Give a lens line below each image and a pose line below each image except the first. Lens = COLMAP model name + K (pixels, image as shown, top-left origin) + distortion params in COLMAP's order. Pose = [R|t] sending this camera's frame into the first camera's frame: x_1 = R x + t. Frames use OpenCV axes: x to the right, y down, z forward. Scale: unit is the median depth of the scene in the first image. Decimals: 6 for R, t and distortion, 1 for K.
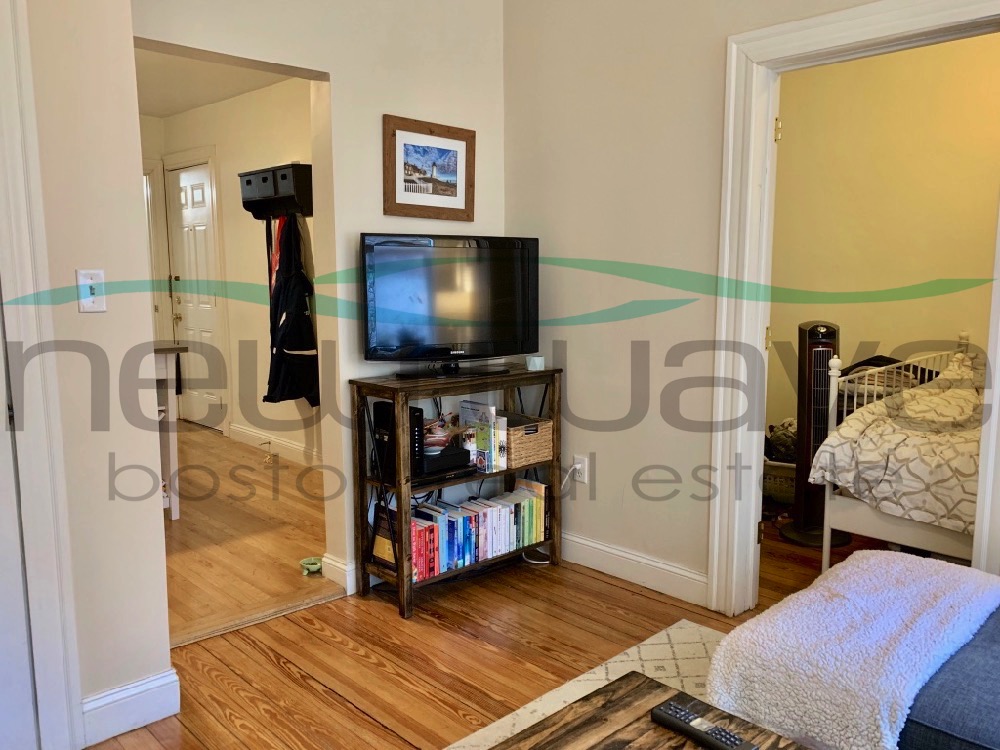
lens RADIAL K [[757.4, 0, 499.0], [0, 757.4, 367.5], [0, 0, 1]] dist [0.084487, -0.156002]
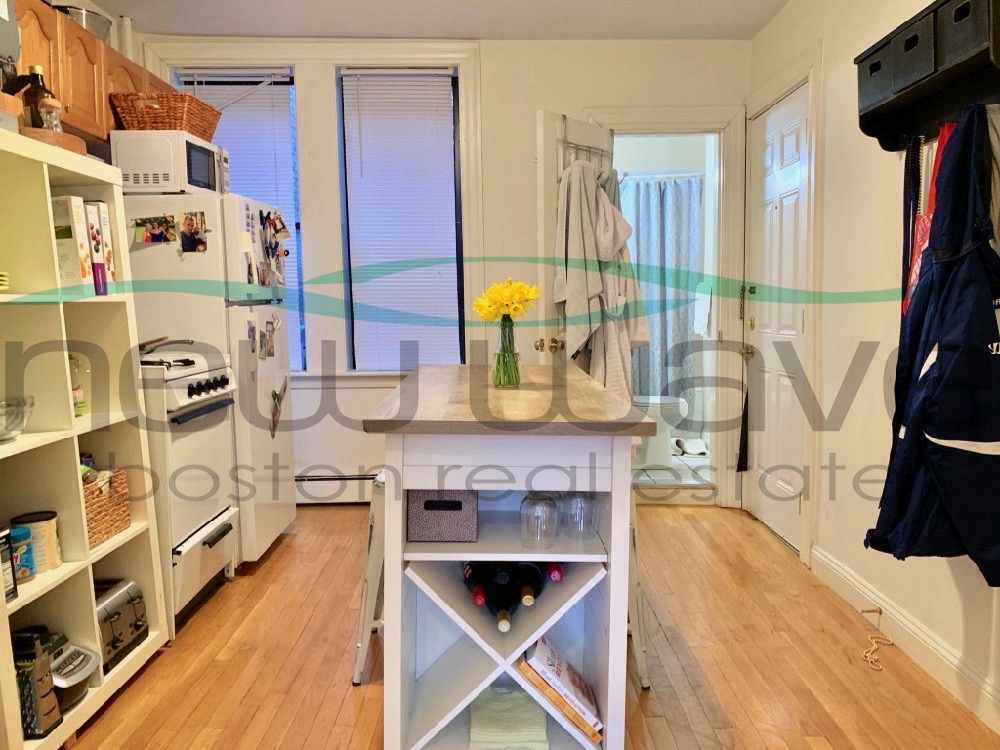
lens RADIAL K [[755.2, 0, 499.2], [0, 755.2, 371.1], [0, 0, 1]] dist [0.034849, -0.042461]
pose [[0.701502, 0.053076, -0.710689, -0.143671], [-0.083767, 0.996451, -0.008266, -0.032044], [0.707728, 0.065330, 0.703458, 0.508200]]
